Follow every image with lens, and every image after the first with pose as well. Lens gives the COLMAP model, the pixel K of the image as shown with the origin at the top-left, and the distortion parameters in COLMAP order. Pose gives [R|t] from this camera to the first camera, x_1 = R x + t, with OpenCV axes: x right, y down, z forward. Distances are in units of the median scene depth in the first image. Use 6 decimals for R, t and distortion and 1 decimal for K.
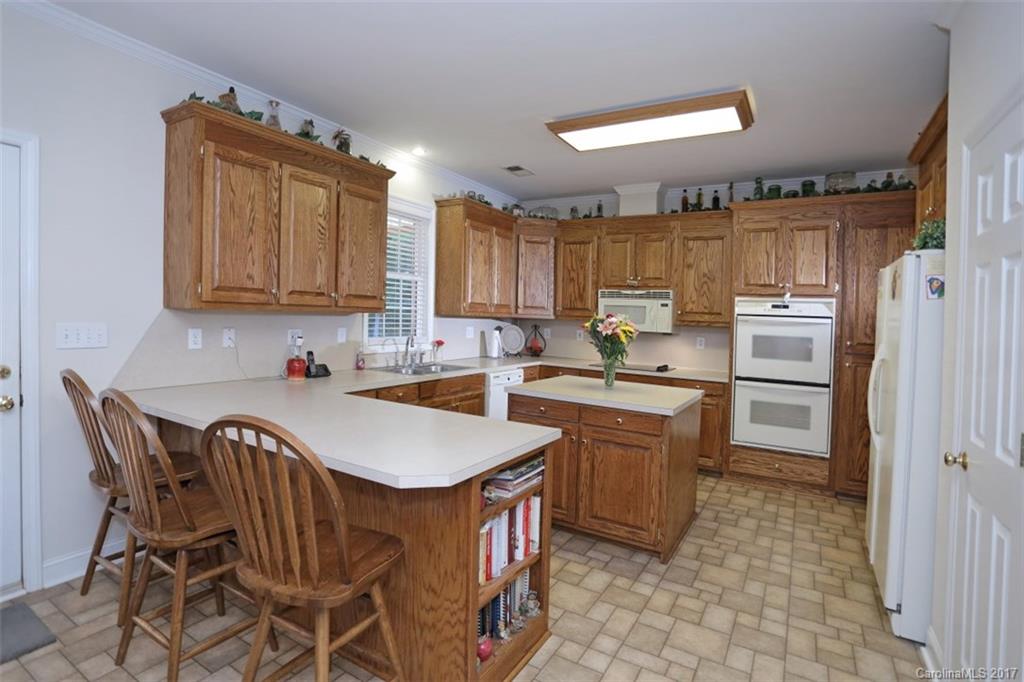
lens RADIAL K [[491.6, 0, 500.7], [0, 491.6, 310.5], [0, 0, 1]] dist [-0.032089, 0.005378]
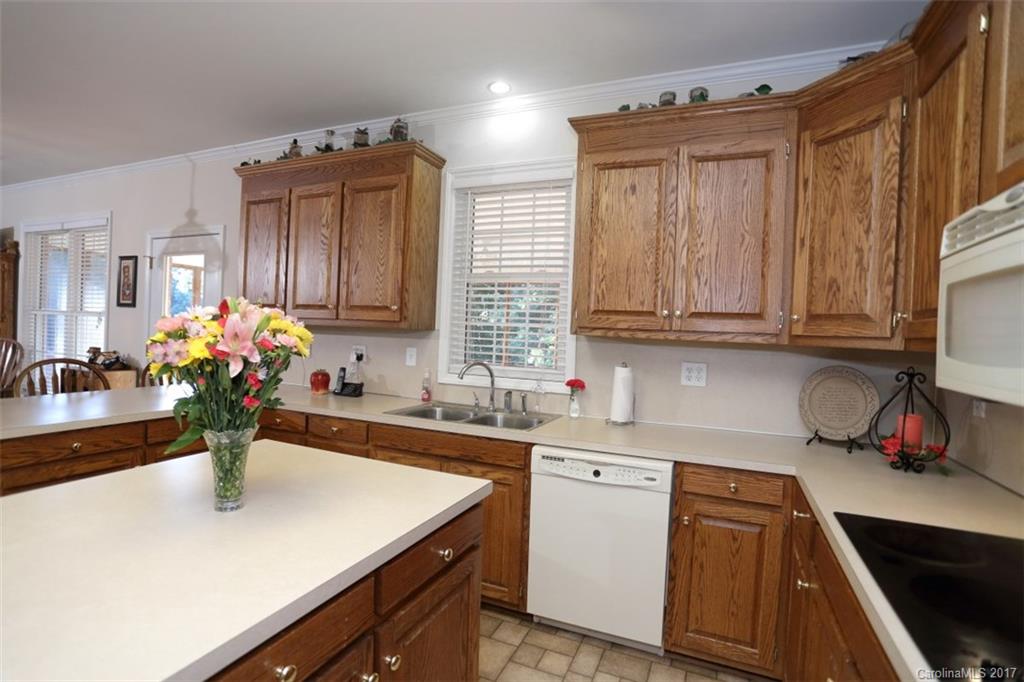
lens RADIAL K [[491.6, 0, 513.5], [0, 491.6, 345.5], [0, 0, 1]] dist [-0.032089, 0.005378]
pose [[0.163019, -0.010301, -0.986569, 0.450288], [-0.031630, 0.999377, -0.015661, 0.032660], [0.986116, 0.033758, 0.162592, 0.848482]]
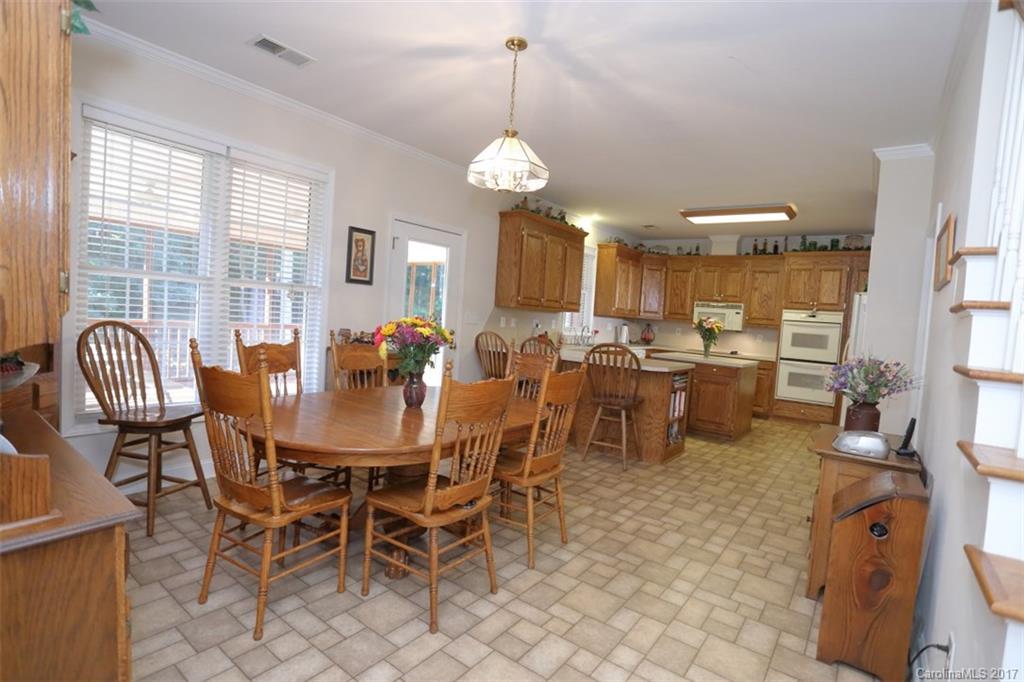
lens RADIAL K [[491.6, 0, 510.9], [0, 491.6, 348.0], [0, 0, 1]] dist [-0.032089, 0.005378]
pose [[0.995463, 0.037149, -0.087593, -0.273450], [-0.030788, 0.996865, 0.072882, 0.009804], [0.090026, -0.069855, 0.993487, -0.693759]]
